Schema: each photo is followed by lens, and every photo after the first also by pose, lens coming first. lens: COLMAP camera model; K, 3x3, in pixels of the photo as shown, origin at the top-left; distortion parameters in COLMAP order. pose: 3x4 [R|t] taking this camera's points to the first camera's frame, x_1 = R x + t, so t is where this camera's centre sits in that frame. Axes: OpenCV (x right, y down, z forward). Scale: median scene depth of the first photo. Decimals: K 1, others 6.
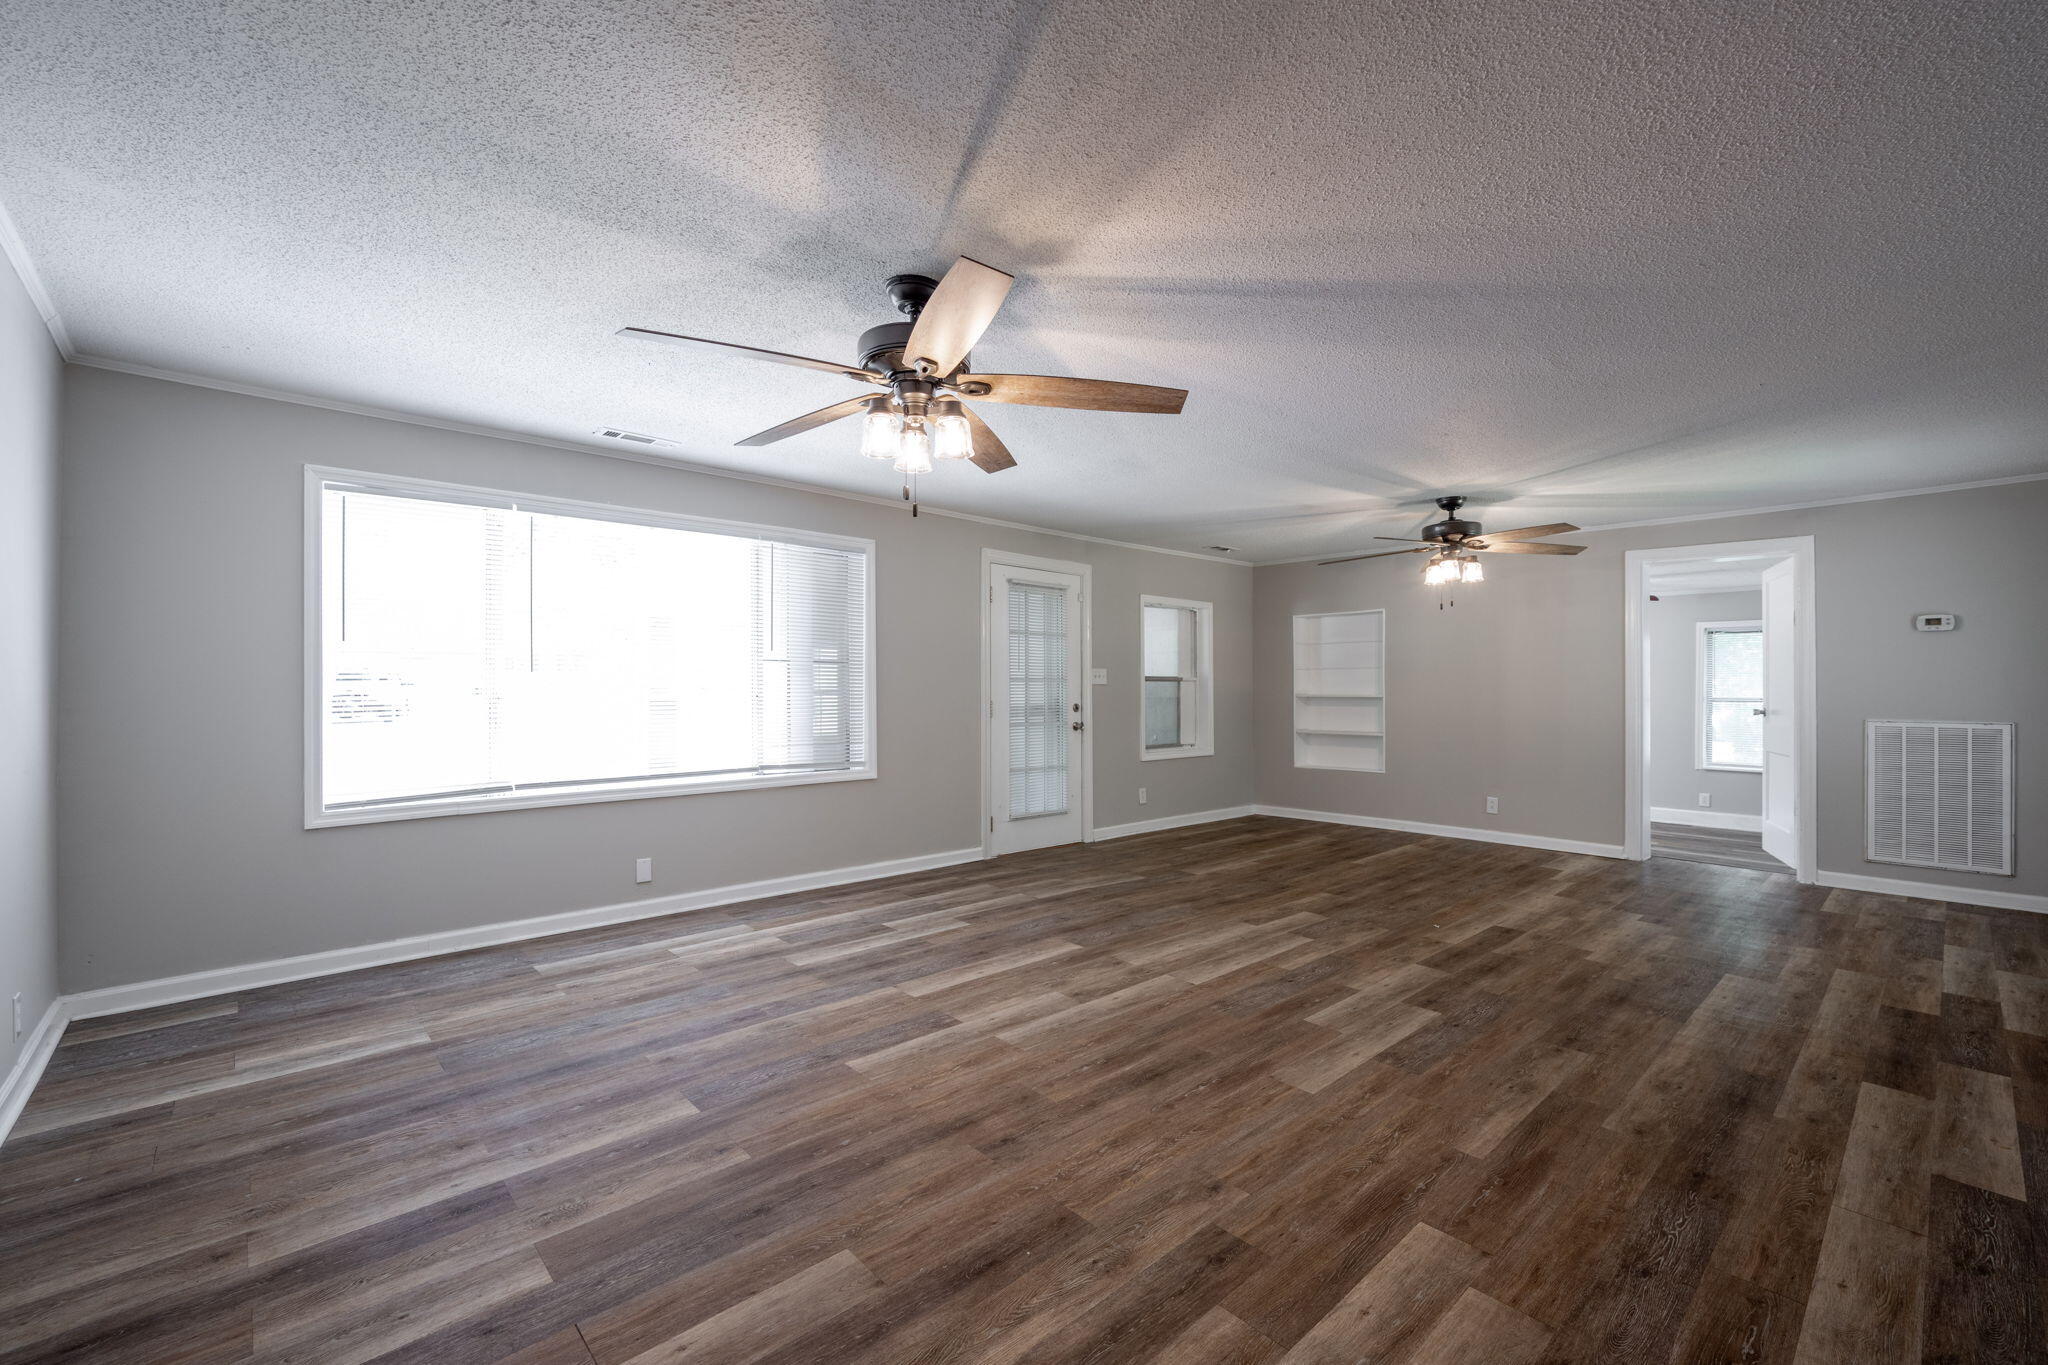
lens RADIAL K [[855.8, 0, 1037.5], [0, 855.8, 688.4], [0, 0, 1]] dist [-0.000875, -0.000207]
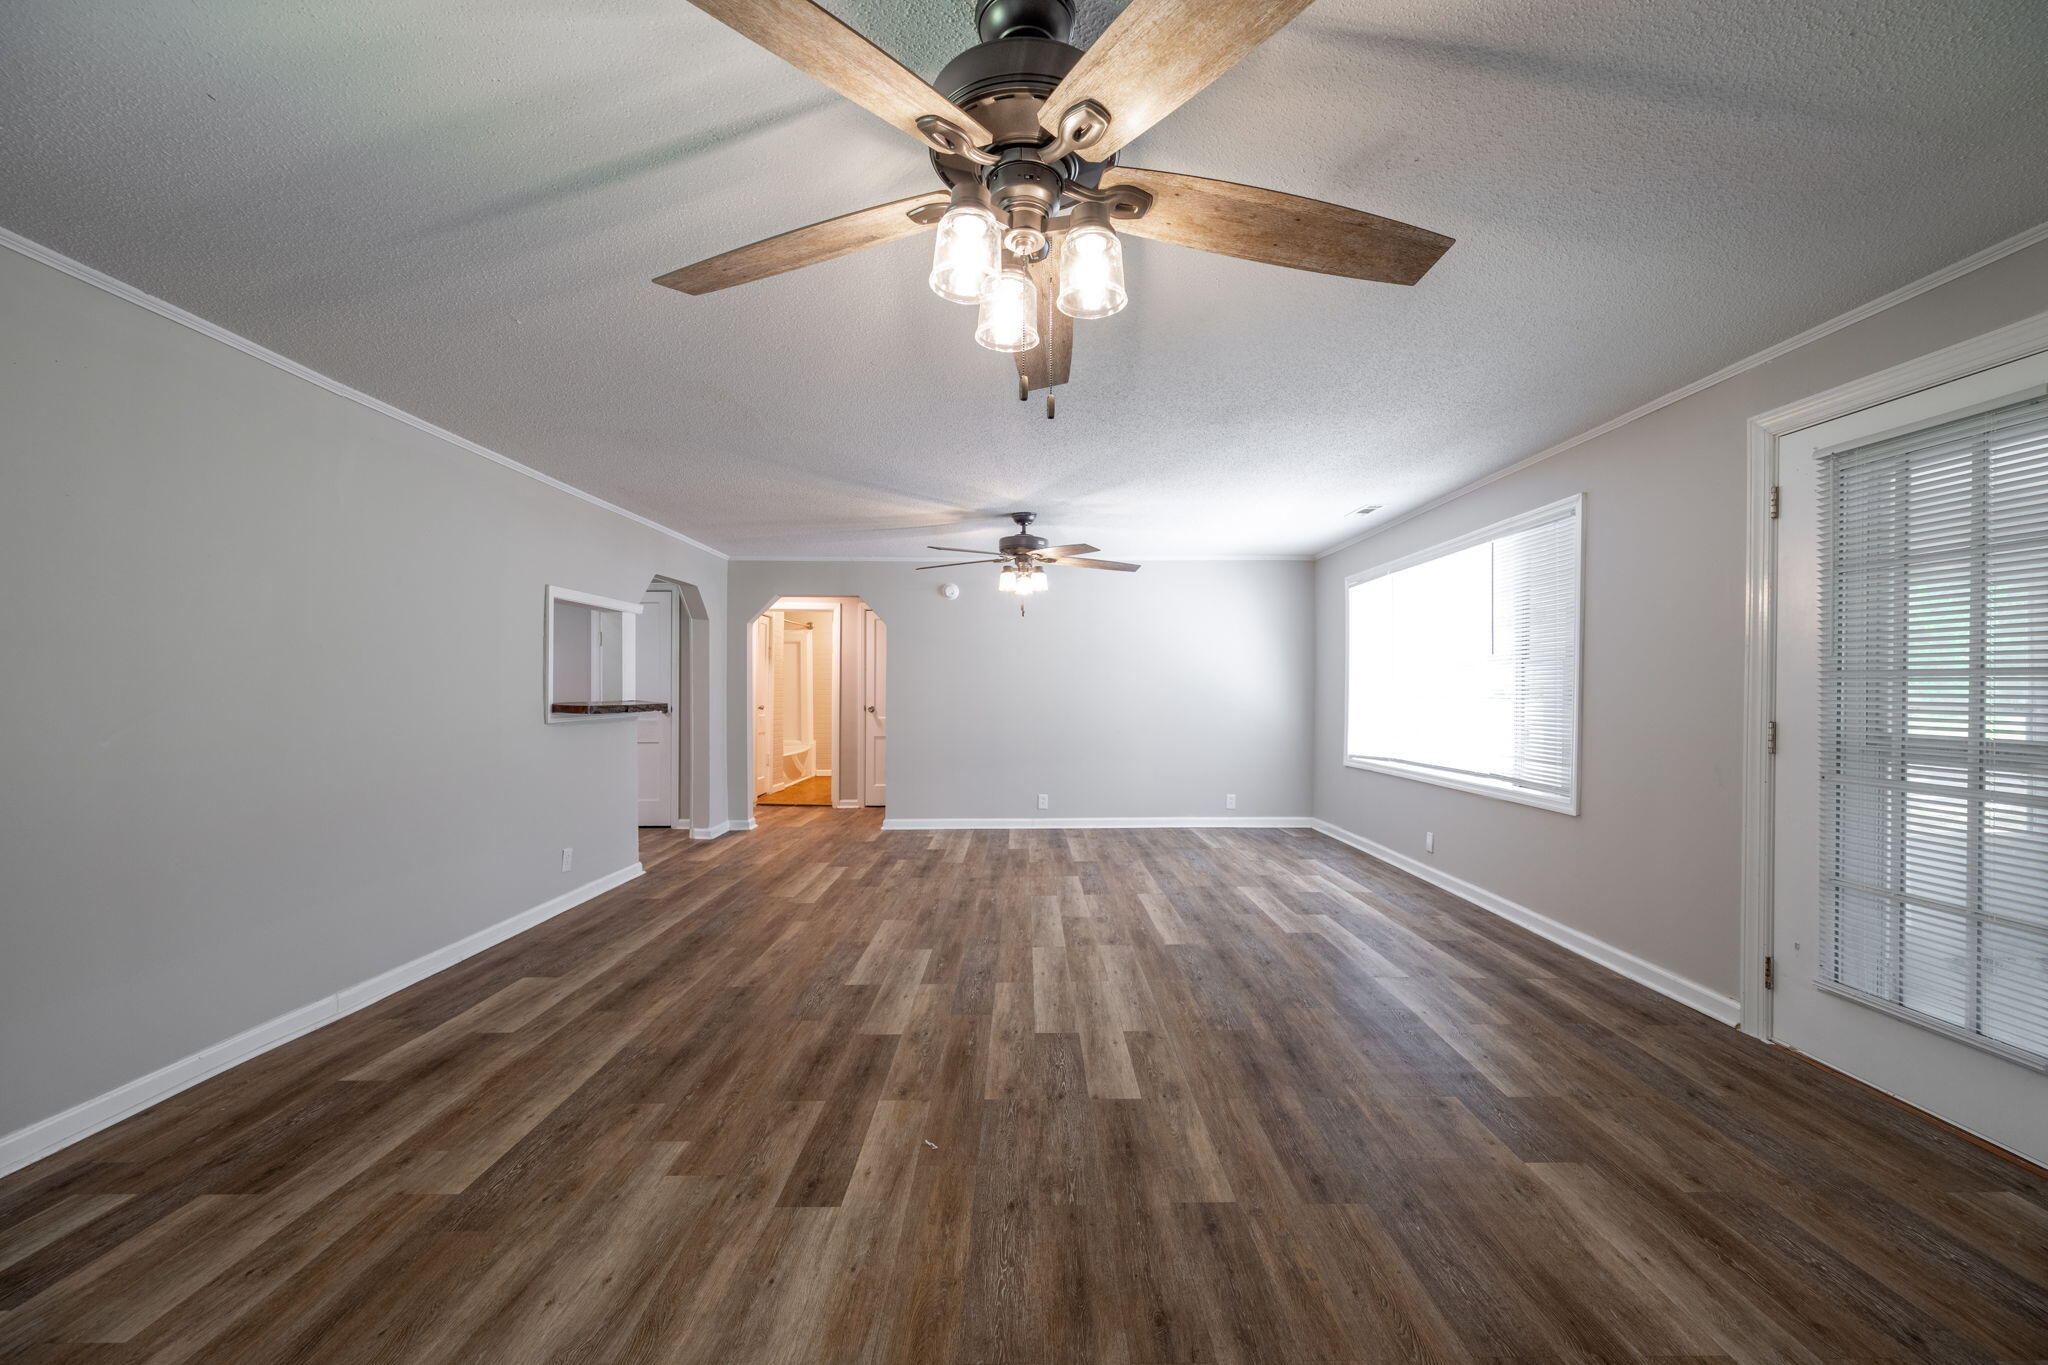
lens RADIAL K [[812.4, 0, 1024.0], [0, 812.4, 682.5], [0, 0, 1]] dist [-0.000410, 0.000185]
pose [[-0.684317, -0.009522, -0.729123, 1.126683], [-0.001756, 0.999933, -0.011410, -0.002568], [0.729183, -0.006528, -0.684288, 1.963751]]
